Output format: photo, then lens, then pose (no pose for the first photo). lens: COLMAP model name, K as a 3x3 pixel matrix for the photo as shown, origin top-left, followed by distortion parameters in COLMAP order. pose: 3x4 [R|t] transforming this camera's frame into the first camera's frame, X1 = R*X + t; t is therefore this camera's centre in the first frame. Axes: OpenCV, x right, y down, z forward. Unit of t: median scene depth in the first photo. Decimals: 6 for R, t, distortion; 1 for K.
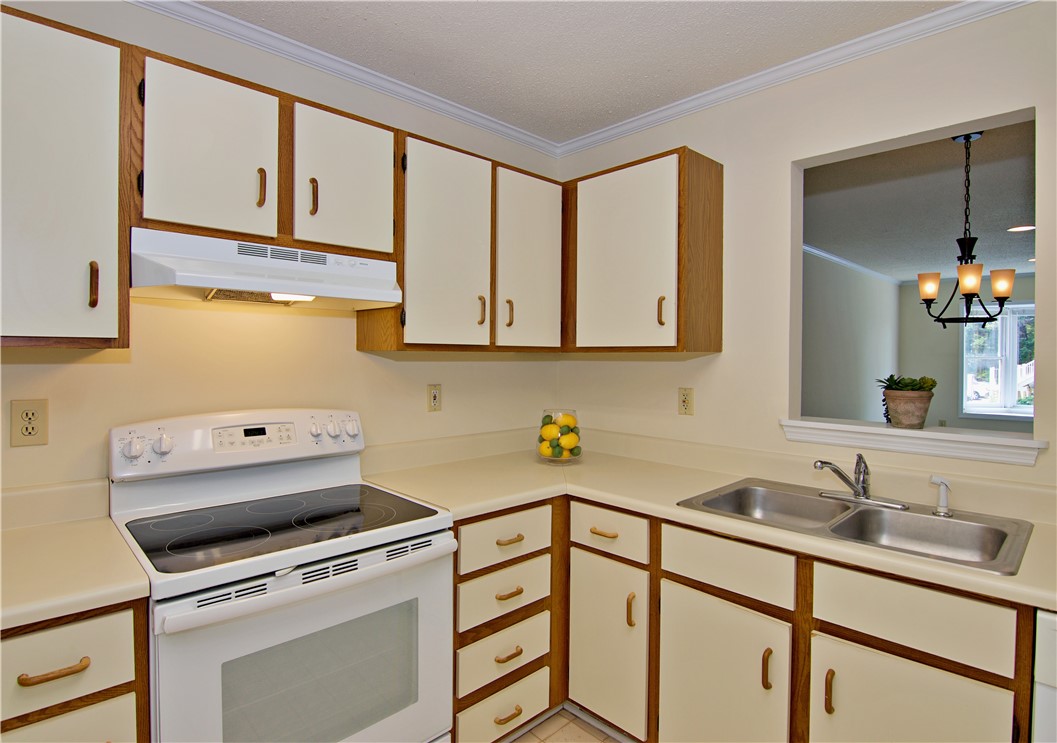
lens RADIAL K [[557.1, 0, 510.6], [0, 557.1, 365.0], [0, 0, 1]] dist [-0.017615, -0.000952]
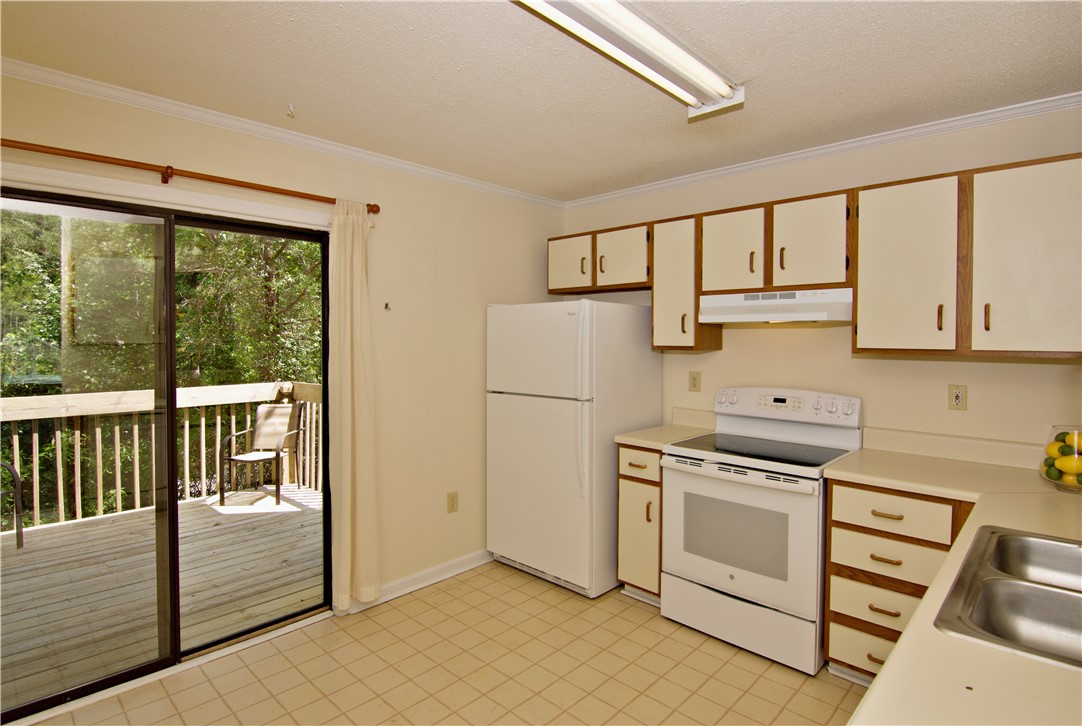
lens RADIAL K [[559.7, 0, 545.5], [0, 559.7, 347.5], [0, 0, 1]] dist [-0.017199, -0.000820]
pose [[0.052837, 0.013815, -0.998508, 1.149429], [-0.020079, 0.999717, 0.012769, -0.044588], [0.998401, 0.019374, 0.053099, 0.201362]]
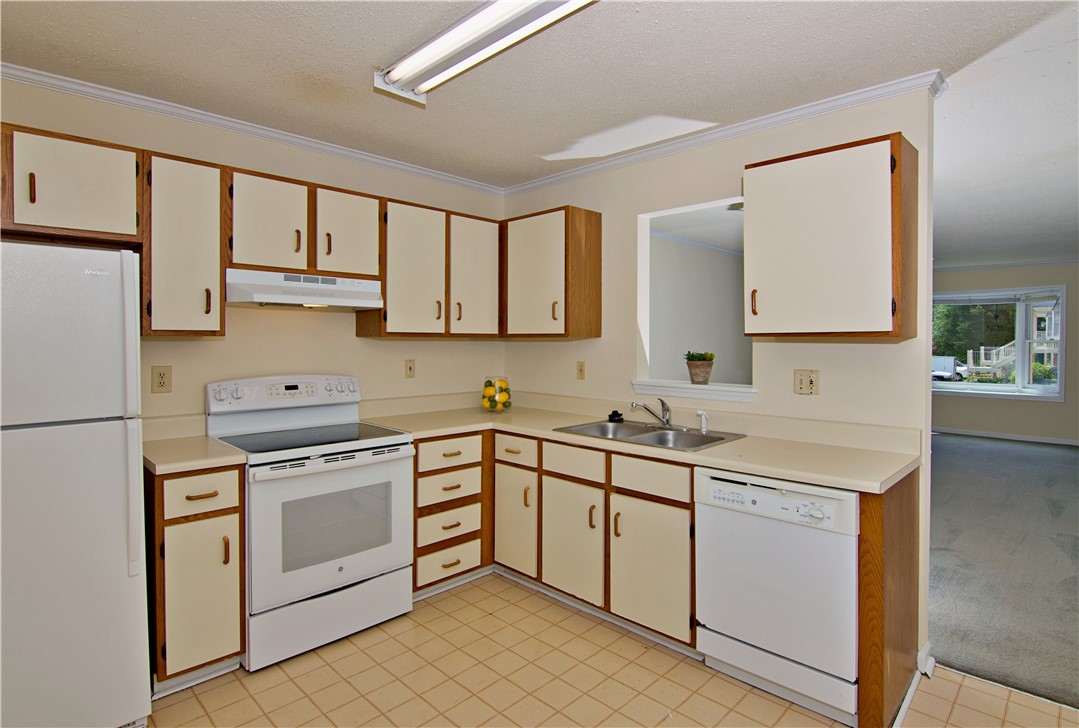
lens RADIAL K [[558.1, 0, 543.9], [0, 558.1, 348.6], [0, 0, 1]] dist [-0.017199, -0.000820]
pose [[0.998923, -0.002441, 0.046342, 0.192483], [0.002489, 0.999996, -0.000977, 0.010598], [-0.046339, 0.001091, 0.998925, -0.632328]]
